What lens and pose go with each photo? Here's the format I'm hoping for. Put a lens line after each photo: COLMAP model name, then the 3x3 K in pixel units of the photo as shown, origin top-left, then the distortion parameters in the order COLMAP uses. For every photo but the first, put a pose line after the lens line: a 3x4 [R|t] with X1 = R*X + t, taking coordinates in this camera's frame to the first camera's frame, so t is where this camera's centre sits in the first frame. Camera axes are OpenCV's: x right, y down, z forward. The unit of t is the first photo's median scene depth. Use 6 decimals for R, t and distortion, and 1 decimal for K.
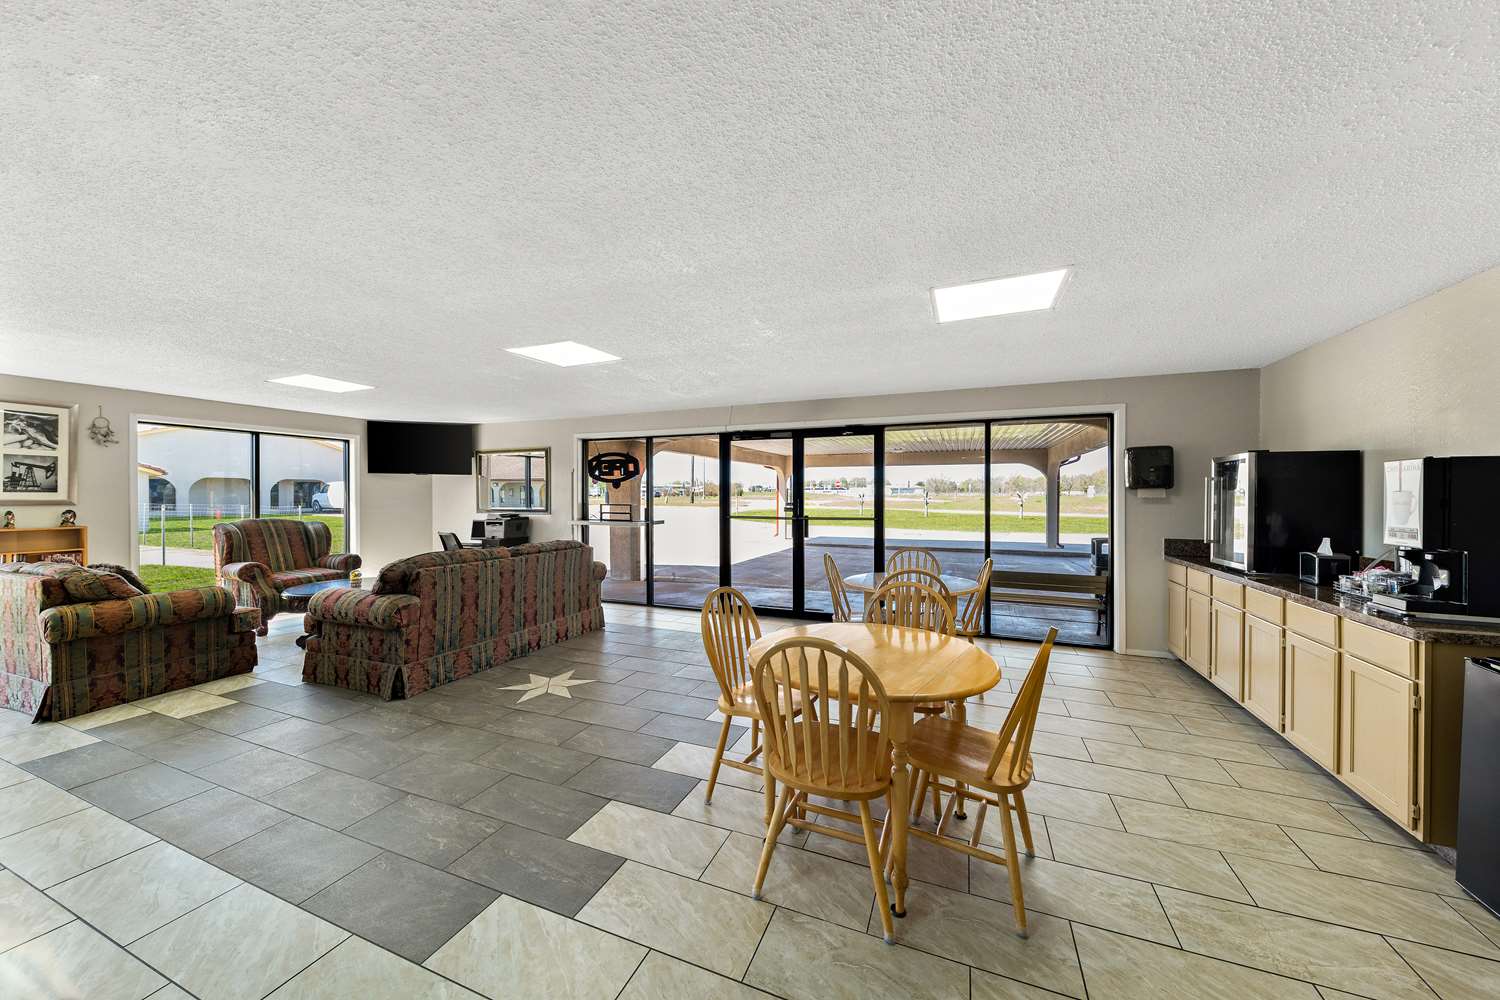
lens RADIAL K [[521.8, 0, 760.8], [0, 521.8, 500.8], [0, 0, 1]] dist [-0.000511, -0.000108]
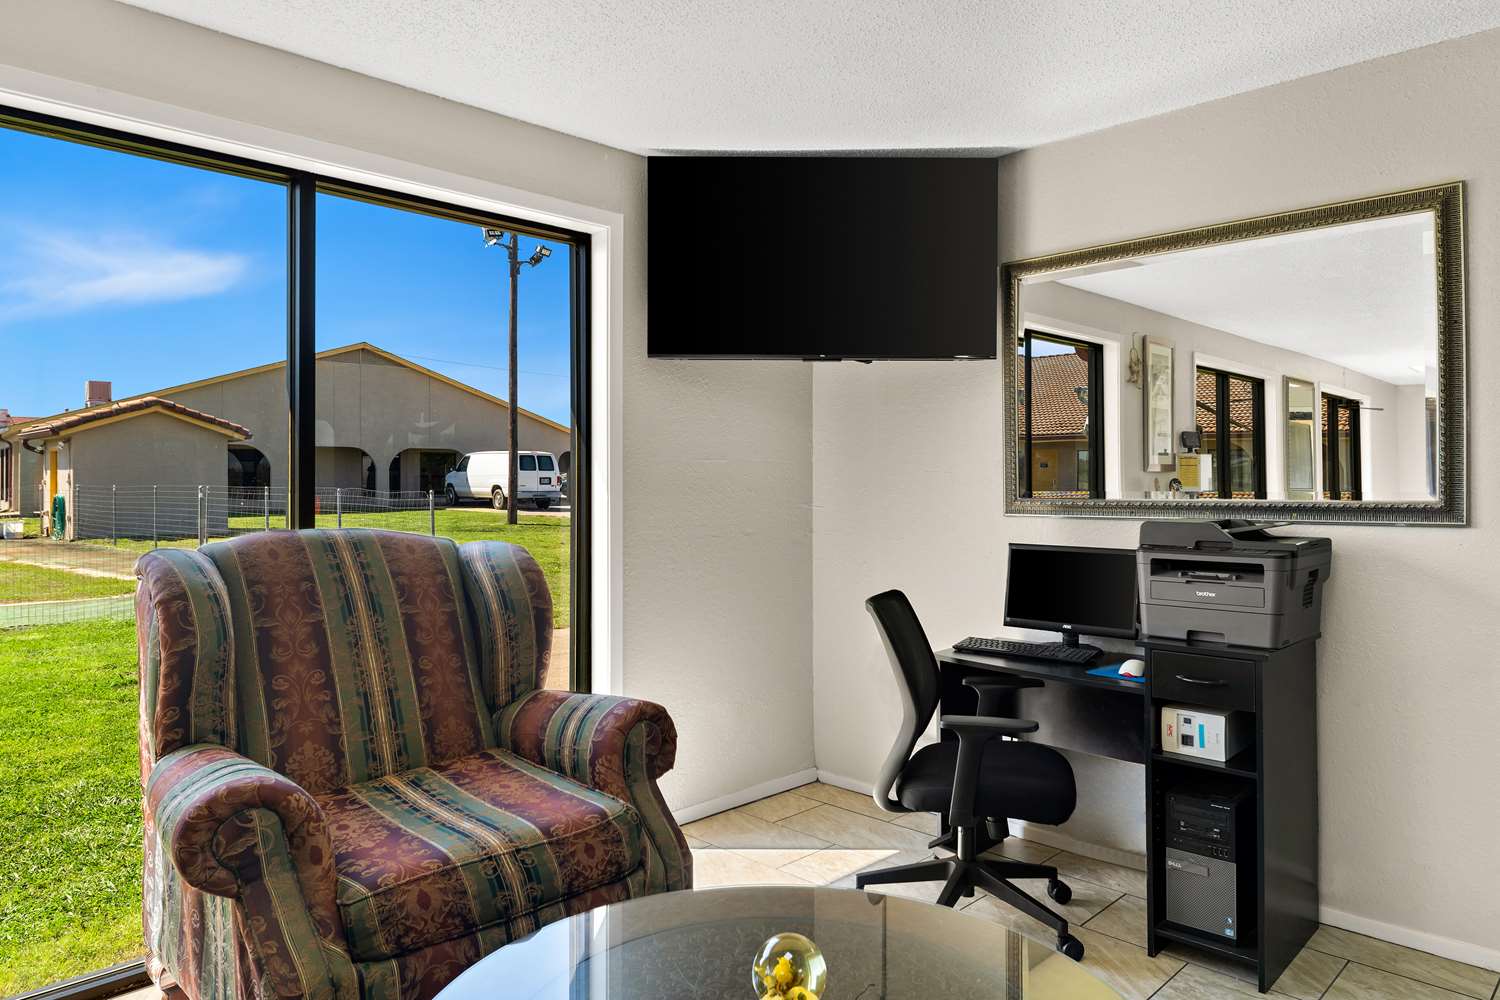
lens RADIAL K [[983.1, 0, 746.7], [0, 983.1, 491.0], [0, 0, 1]] dist [0.011565, 0.001196]
pose [[0.917390, 0.005473, -0.397951, -0.591163], [-0.005319, 0.999985, 0.001491, 0.015366], [0.397953, 0.000749, 0.917405, 0.656048]]
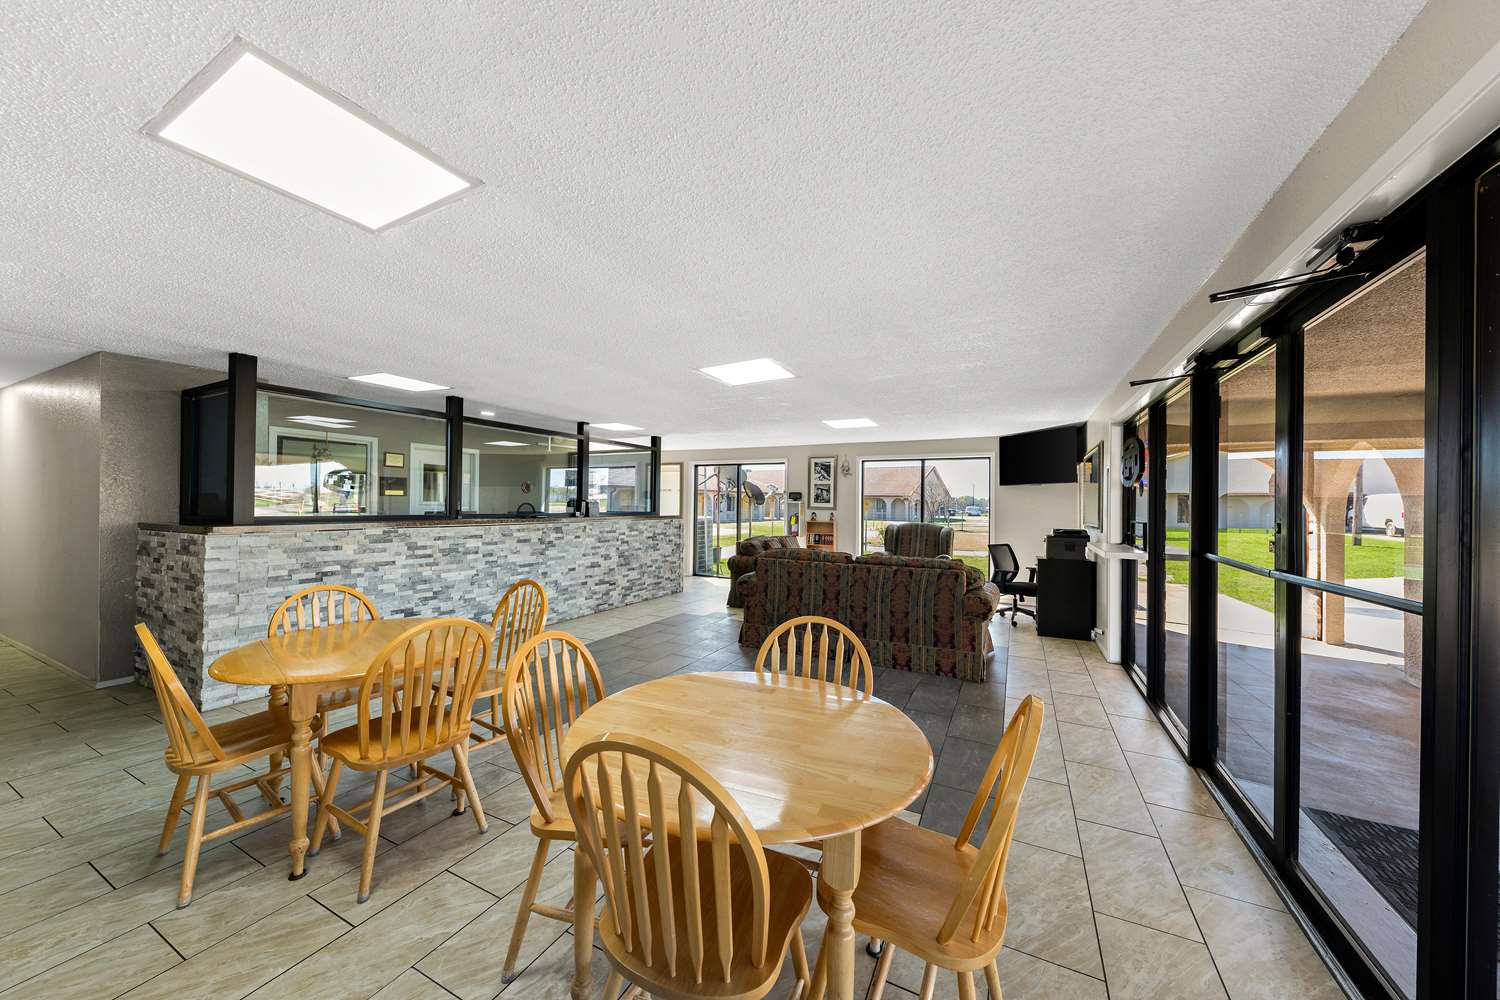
lens RADIAL K [[521.8, 0, 750.5], [0, 521.8, 505.2], [0, 0, 1]] dist [-0.000511, -0.000108]
pose [[-0.093586, 0.001881, -0.995609, 0.435363], [-0.017118, 0.999847, 0.003498, -0.007008], [0.995464, 0.017370, -0.093539, 0.676691]]
